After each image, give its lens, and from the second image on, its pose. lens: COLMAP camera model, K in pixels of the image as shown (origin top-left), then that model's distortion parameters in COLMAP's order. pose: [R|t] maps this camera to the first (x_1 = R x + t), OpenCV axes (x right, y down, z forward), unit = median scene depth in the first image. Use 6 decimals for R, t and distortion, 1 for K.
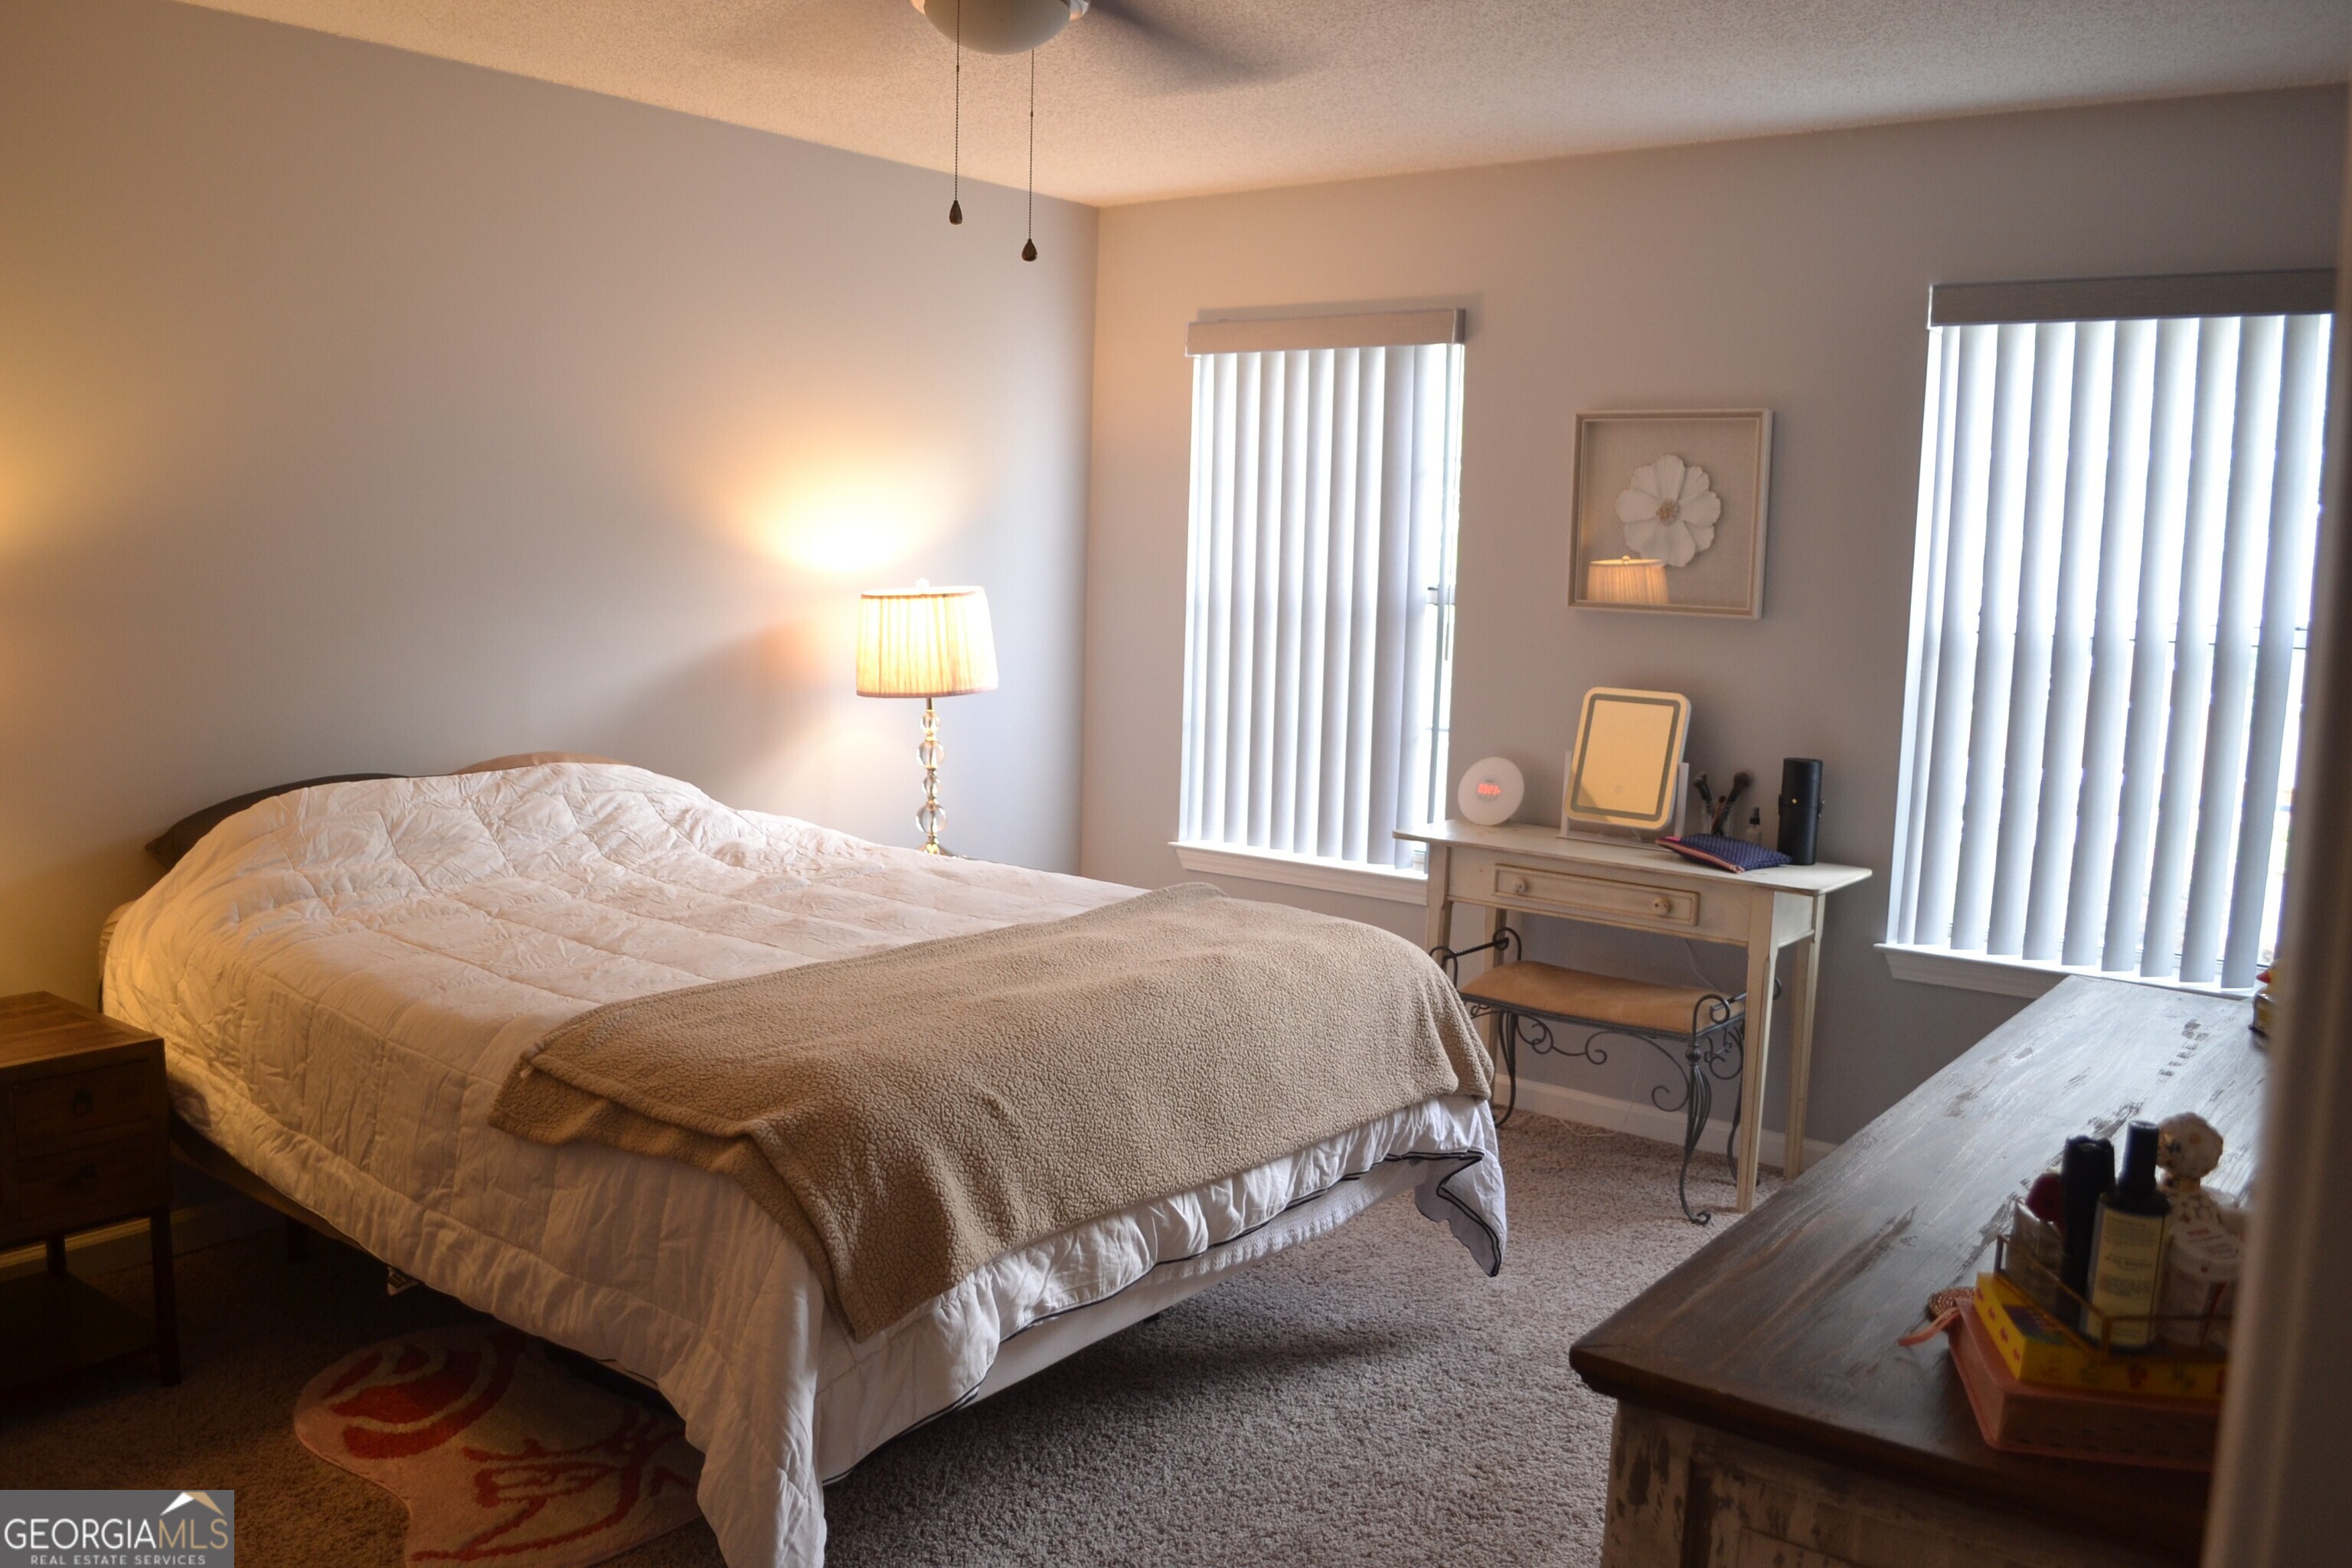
lens RADIAL K [[1884.6, 0, 1168.3], [0, 1884.6, 798.0], [0, 0, 1]] dist [-0.077847, 0.001423]
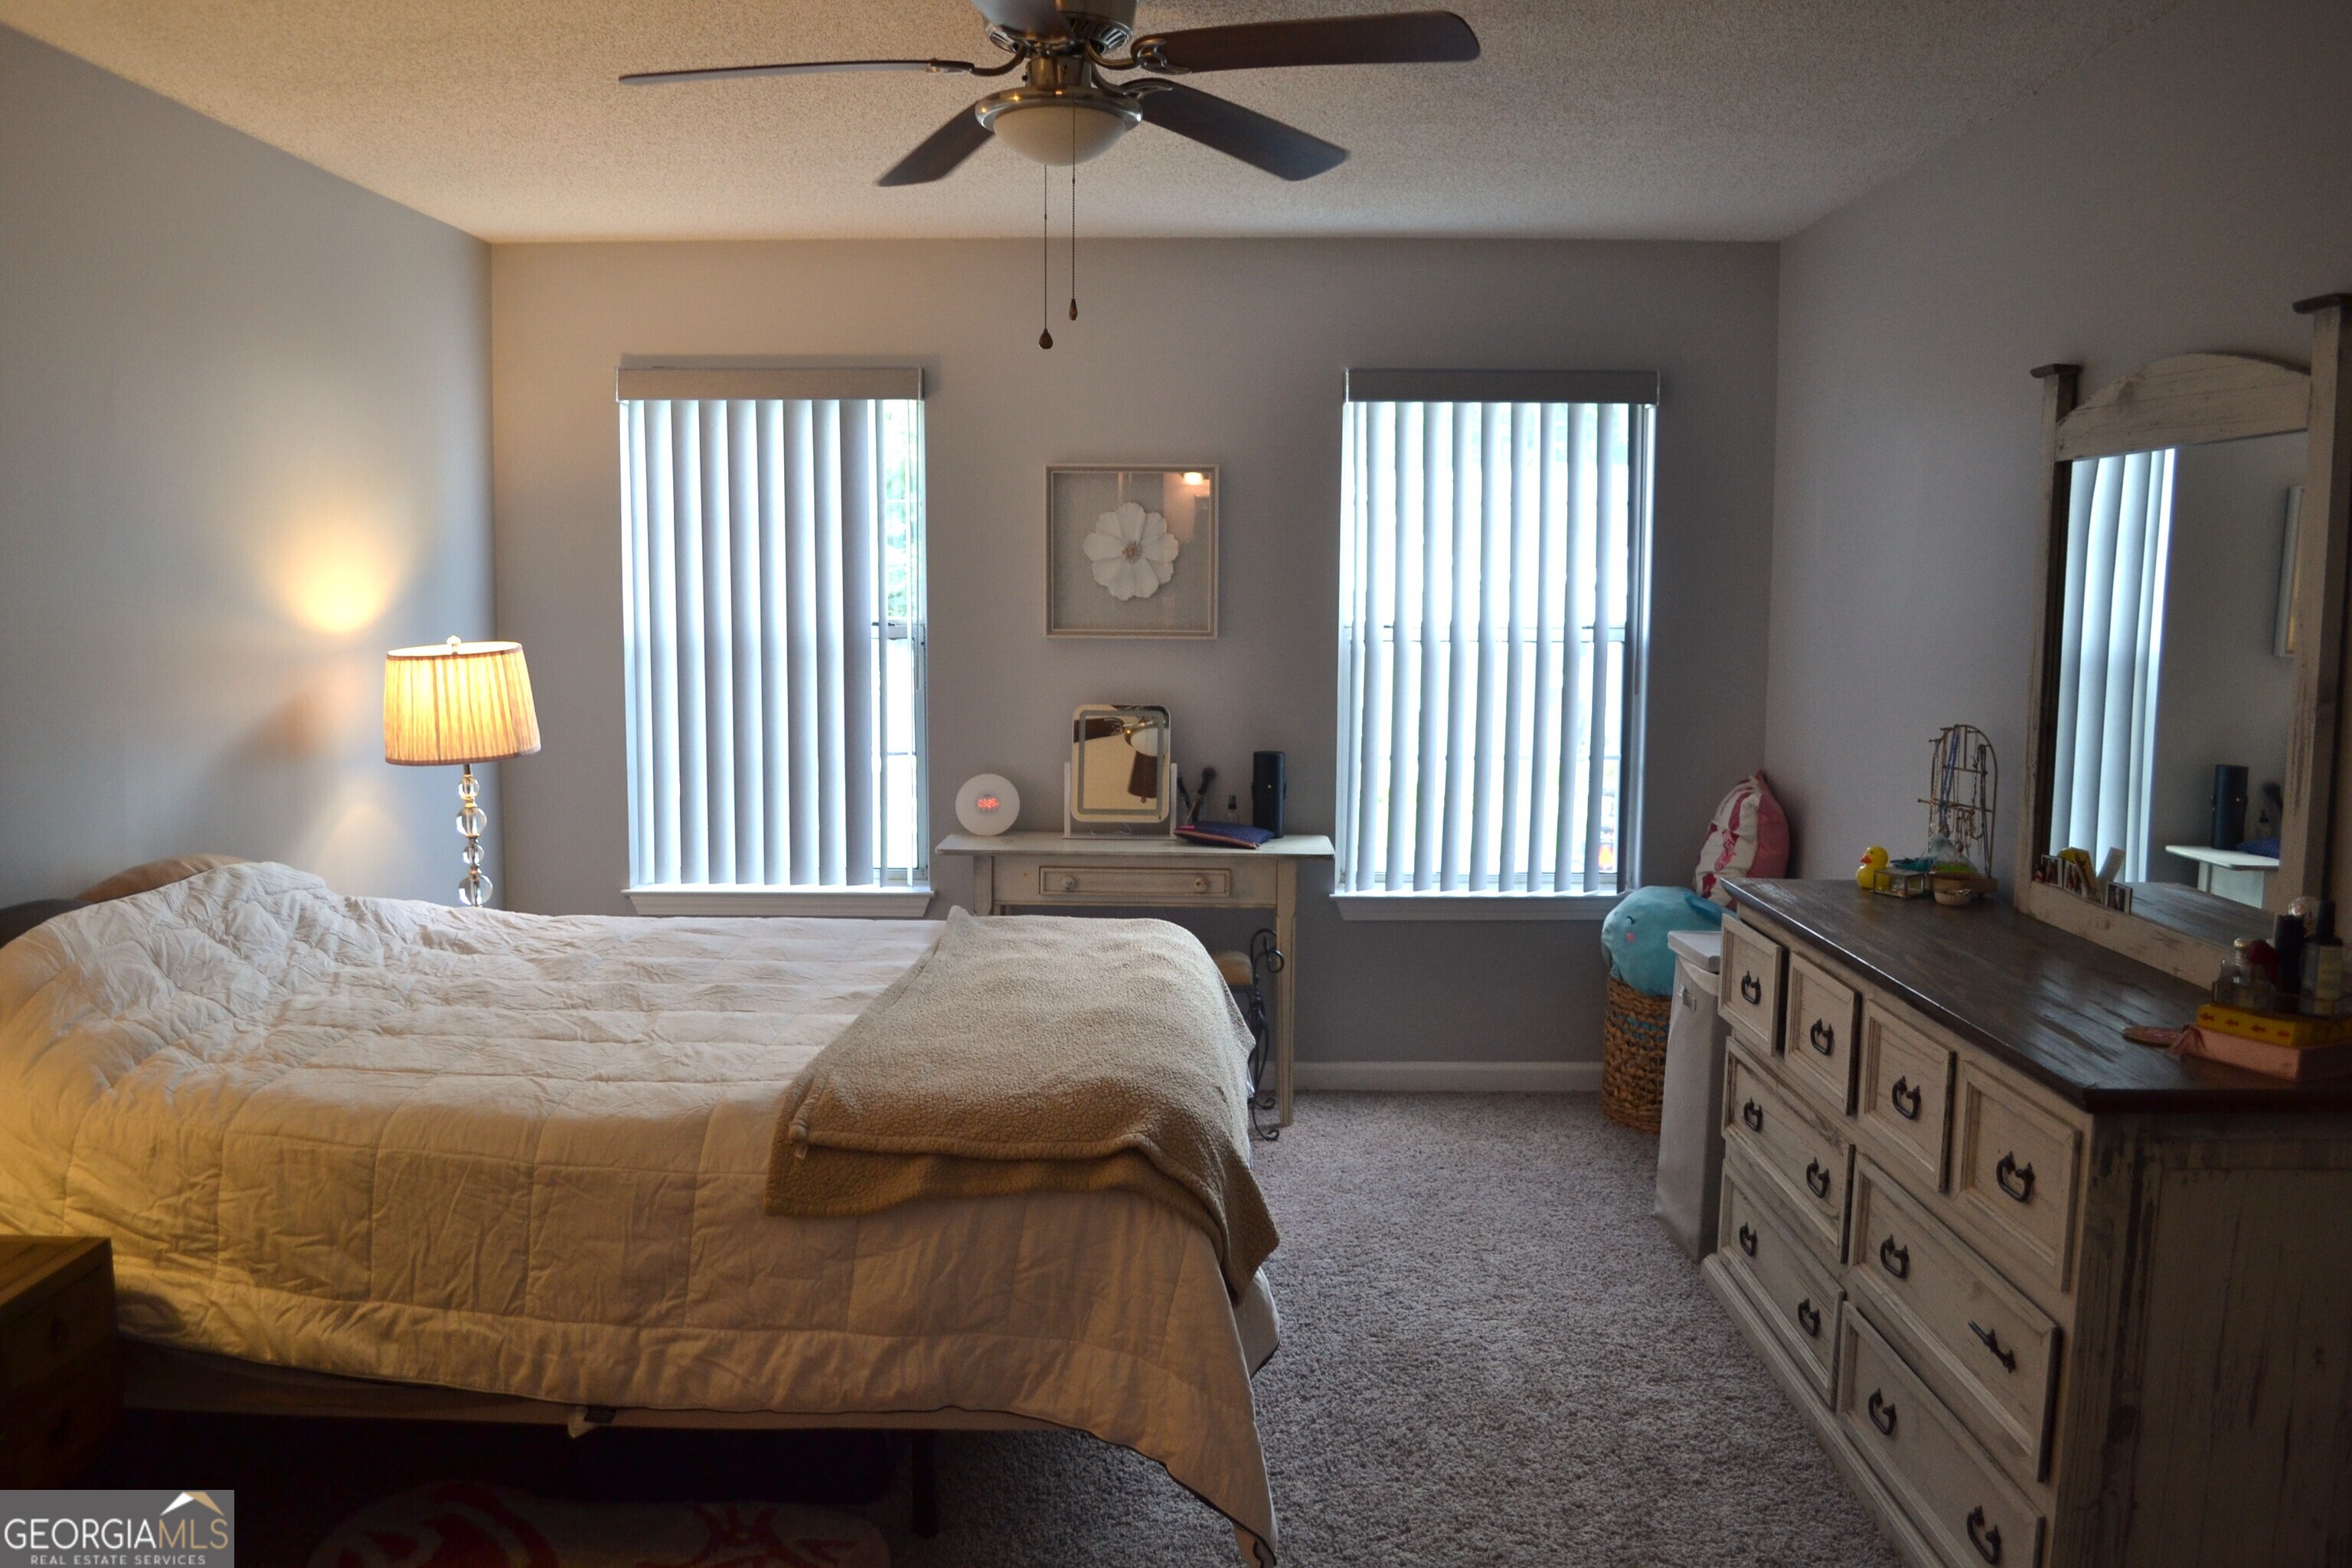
lens RADIAL K [[1884.6, 0, 1168.3], [0, 1884.6, 798.0], [0, 0, 1]] dist [-0.077847, 0.001423]
pose [[0.802585, -0.091716, 0.589444, -0.632211], [0.096401, 0.995063, 0.023571, -0.037309], [-0.588696, 0.037906, 0.807465, 0.063628]]
